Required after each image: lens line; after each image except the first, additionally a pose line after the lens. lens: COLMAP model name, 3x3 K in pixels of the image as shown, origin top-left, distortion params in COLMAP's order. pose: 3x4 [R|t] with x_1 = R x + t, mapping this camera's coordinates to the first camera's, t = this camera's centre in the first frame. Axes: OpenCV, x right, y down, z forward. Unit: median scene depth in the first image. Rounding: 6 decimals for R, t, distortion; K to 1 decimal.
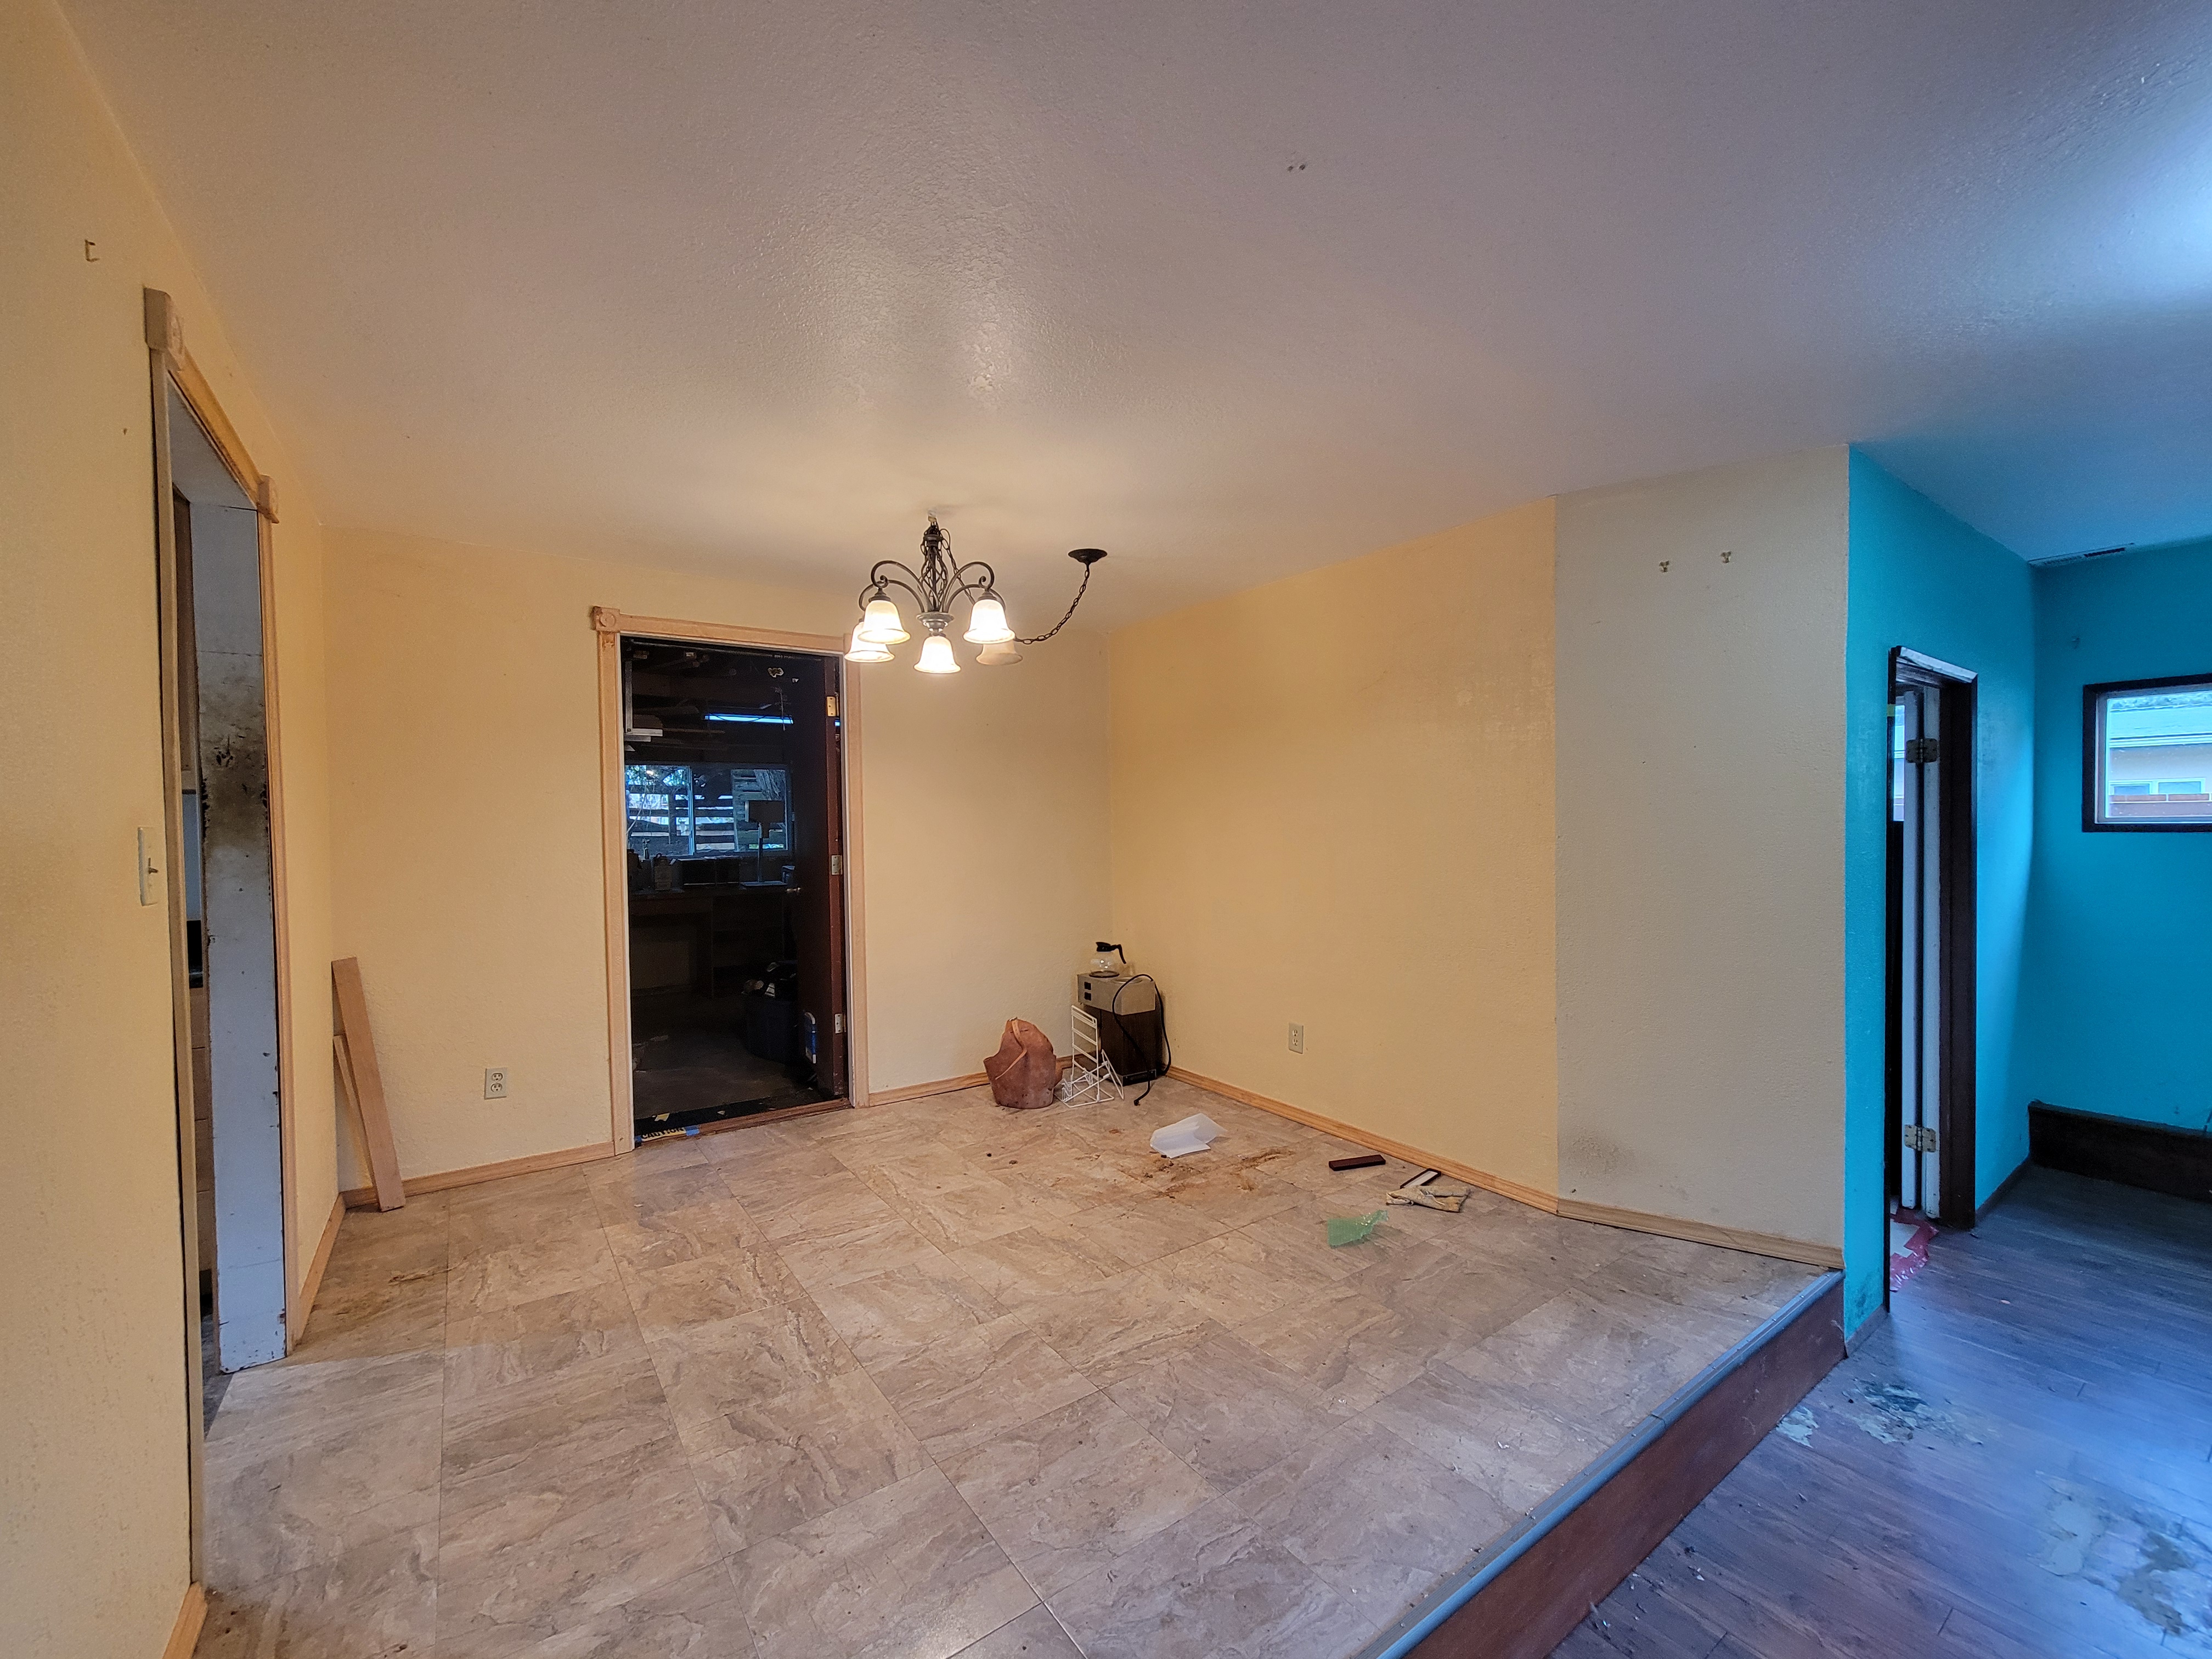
lens RADIAL K [[895.0, 0, 1098.4], [0, 895.0, 843.7], [0, 0, 1]] dist [-0.001235, 0.000446]
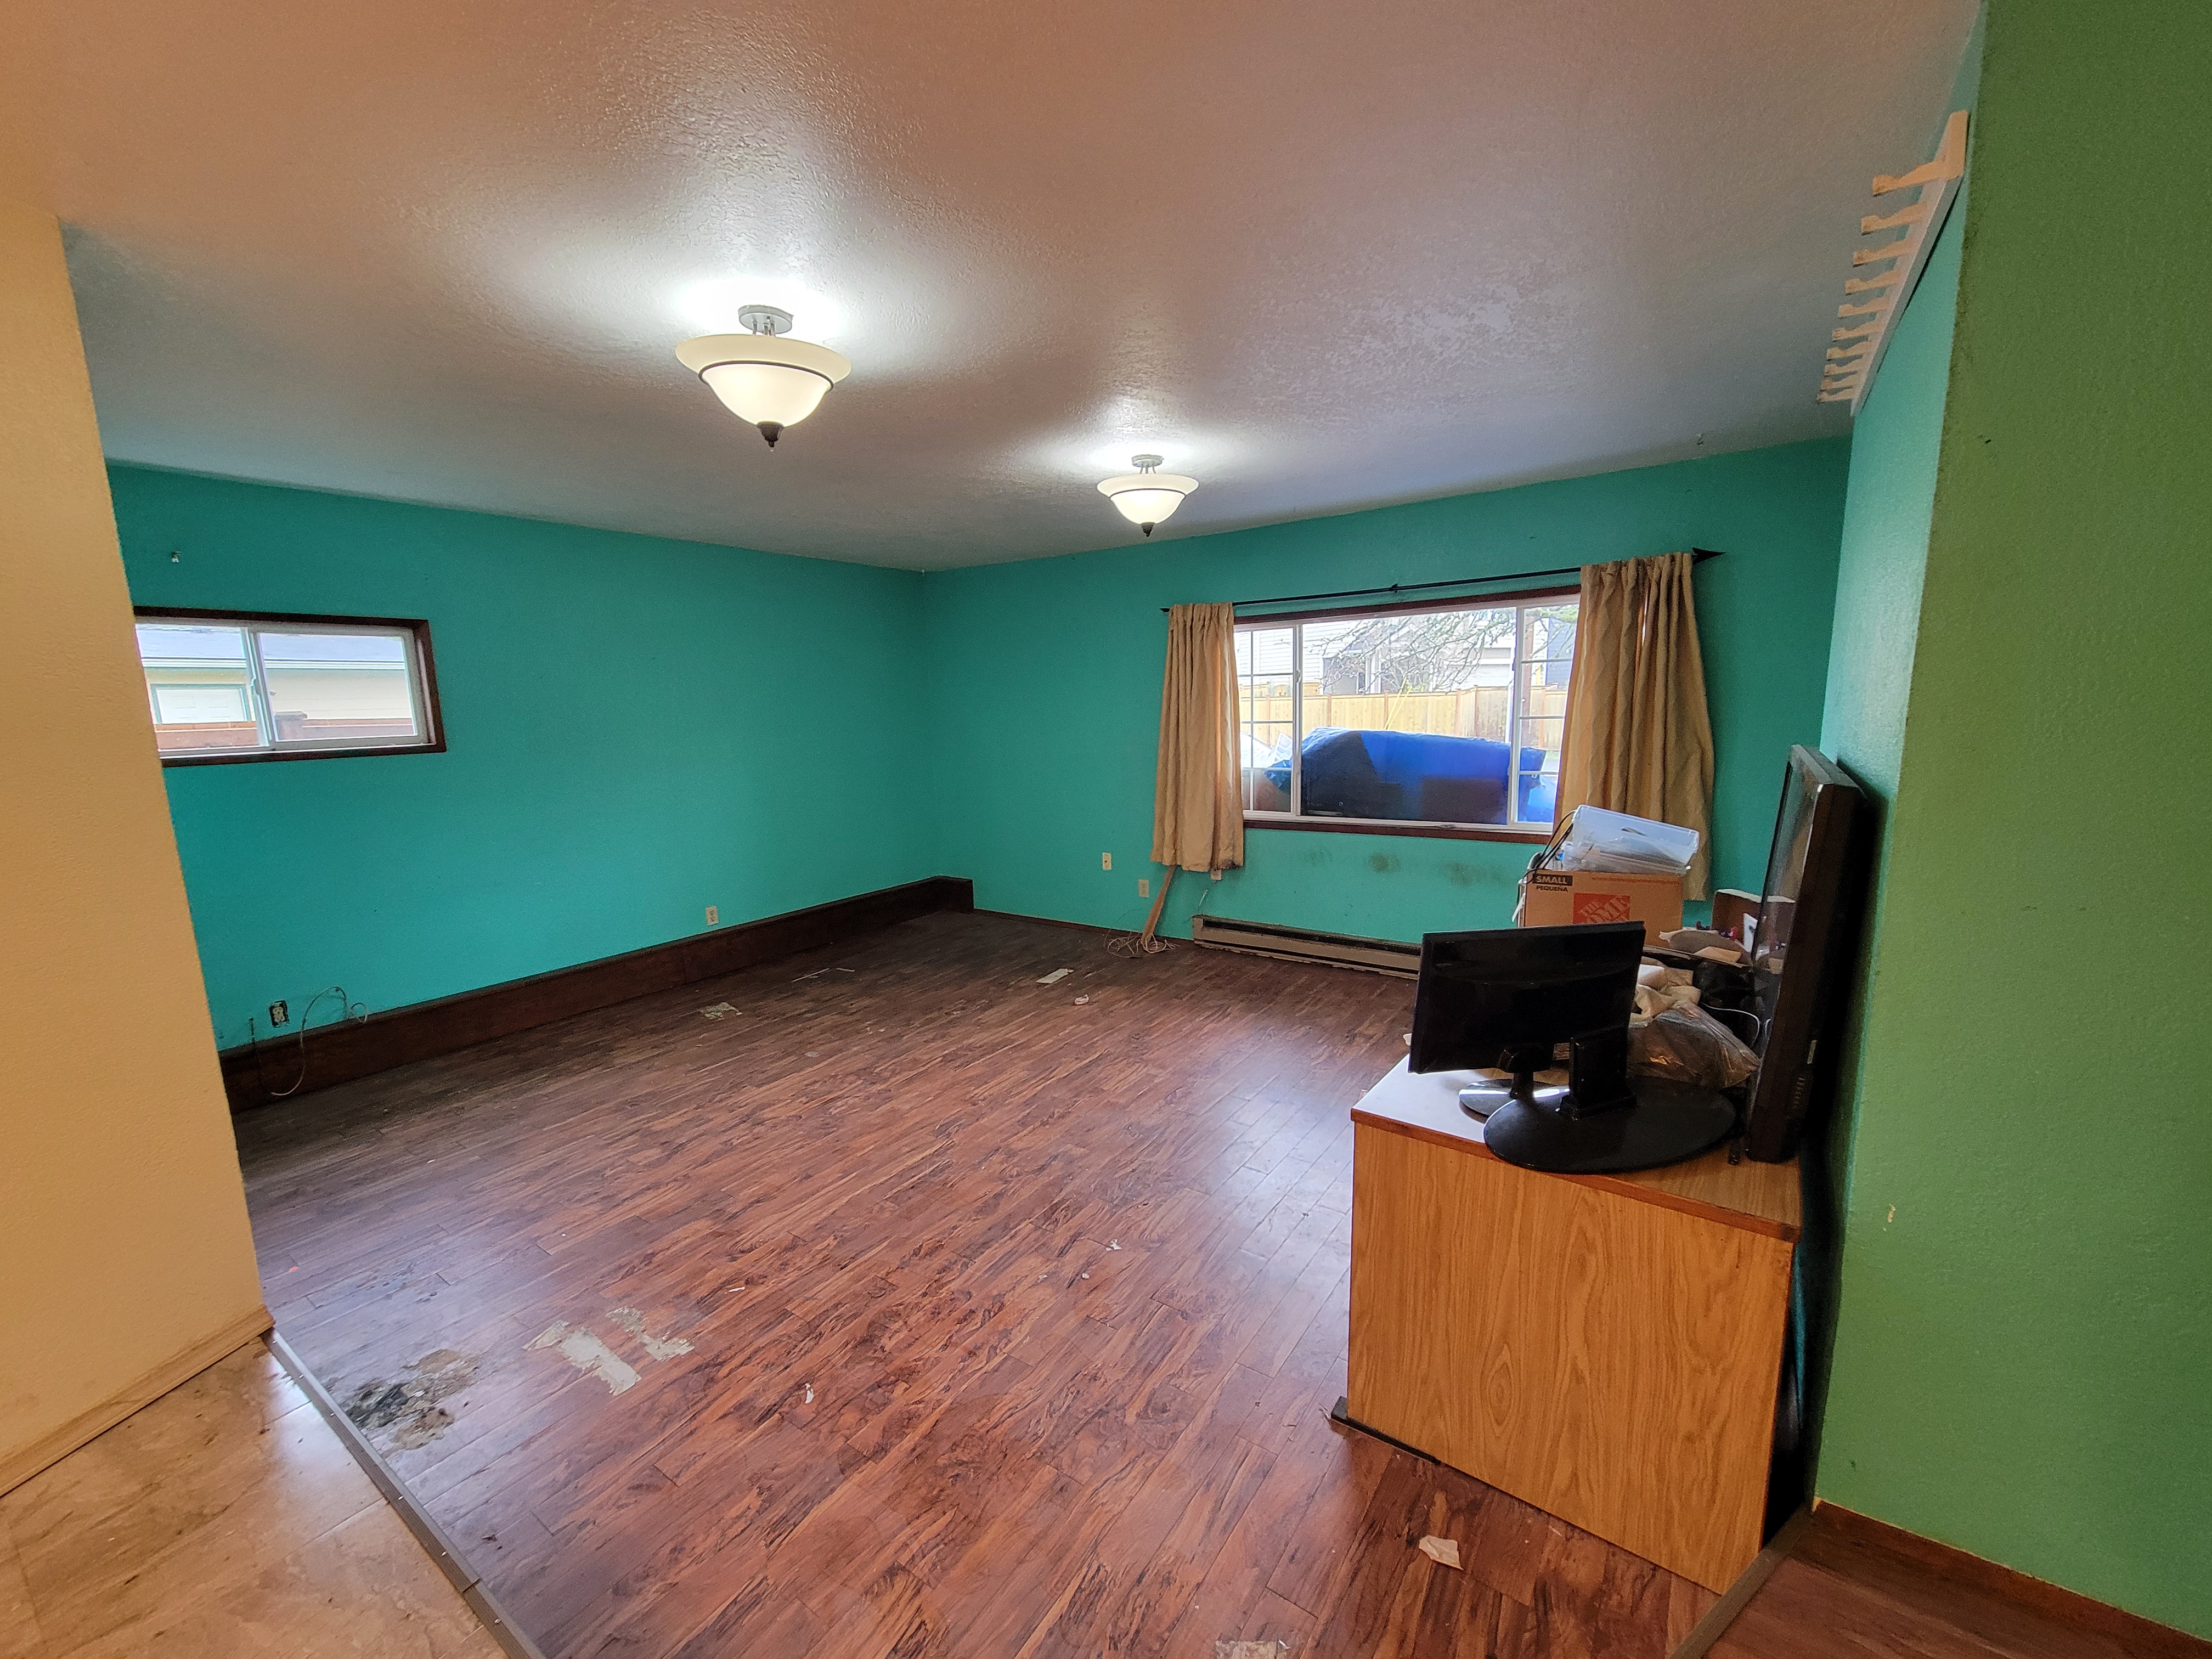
lens RADIAL K [[898.2, 0, 1106.2], [0, 898.2, 842.5], [0, 0, 1]] dist [0.001046, -0.000848]
pose [[-0.349381, -0.127346, 0.928287, -0.139490], [0.050792, 0.986690, 0.154474, -0.046462], [-0.935603, 0.101120, -0.338263, 0.550765]]
